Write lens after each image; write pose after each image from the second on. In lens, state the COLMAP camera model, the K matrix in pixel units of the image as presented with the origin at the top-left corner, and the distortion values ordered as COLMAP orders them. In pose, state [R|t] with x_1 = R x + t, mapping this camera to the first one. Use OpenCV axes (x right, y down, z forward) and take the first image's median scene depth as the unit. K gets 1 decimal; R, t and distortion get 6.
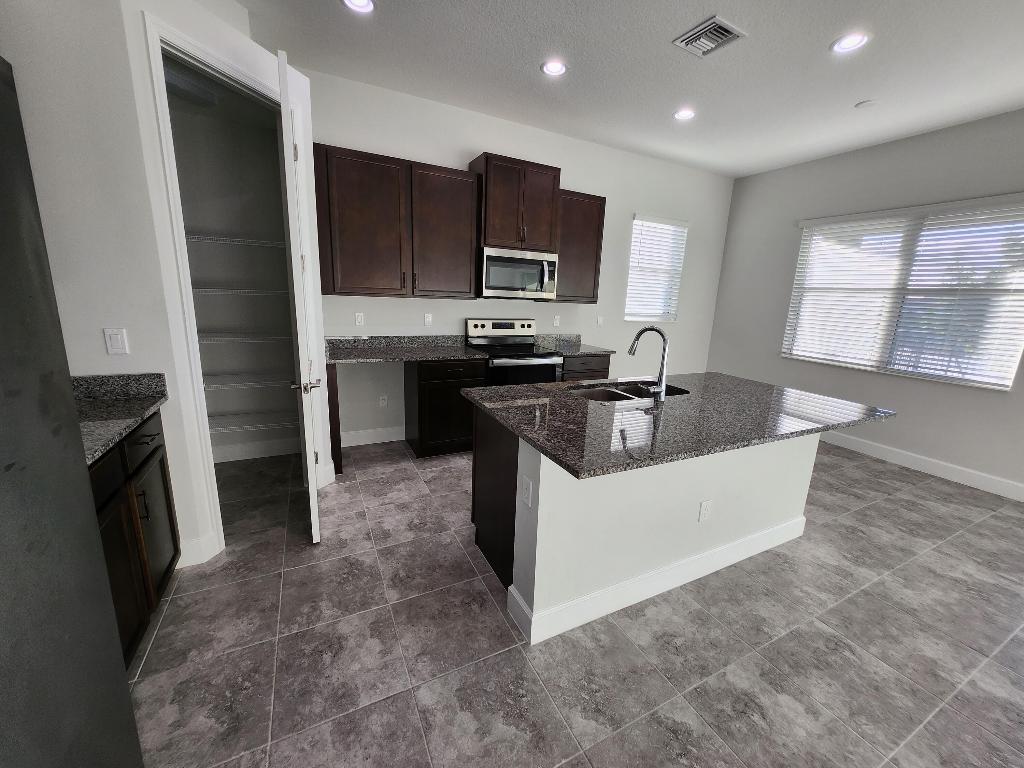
lens RADIAL K [[398.5, 0, 514.4], [0, 398.5, 386.8], [0, 0, 1]] dist [-0.006275, 0.000631]
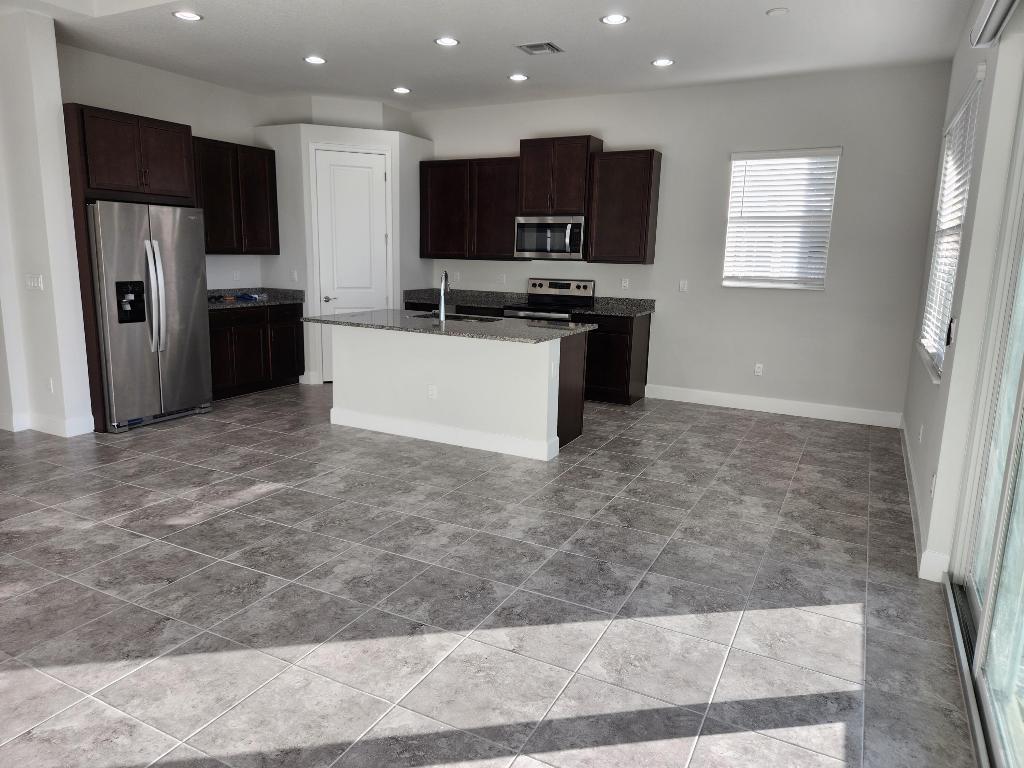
lens RADIAL K [[677.1, 0, 506.1], [0, 677.1, 387.7], [0, 0, 1]] dist [0.078825, -0.065348]
pose [[0.588368, 0.132228, -0.797708, 1.464689], [-0.181708, 0.982928, 0.028907, 0.093449], [0.787912, 0.127942, 0.602350, -0.177004]]
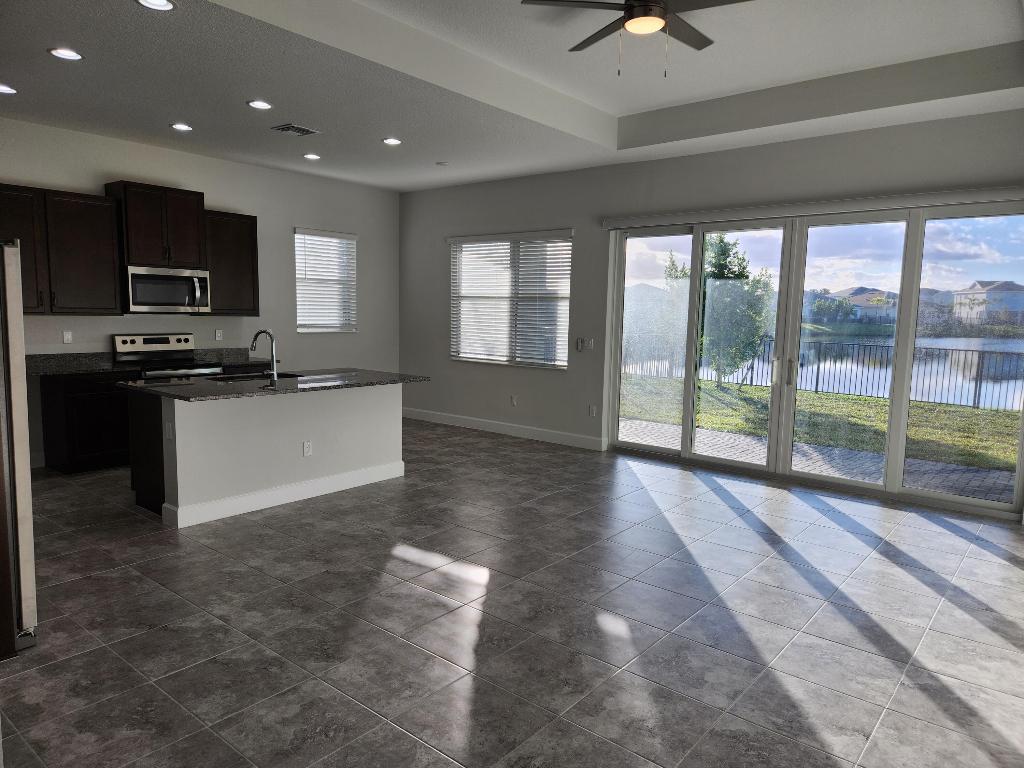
lens RADIAL K [[677.1, 0, 487.2], [0, 677.1, 385.1], [0, 0, 1]] dist [0.078825, -0.065348]
pose [[0.922291, -0.069865, 0.380130, 0.077788], [0.109089, 0.990593, -0.082614, 0.196830], [-0.370782, 0.117662, 0.921236, -0.909596]]
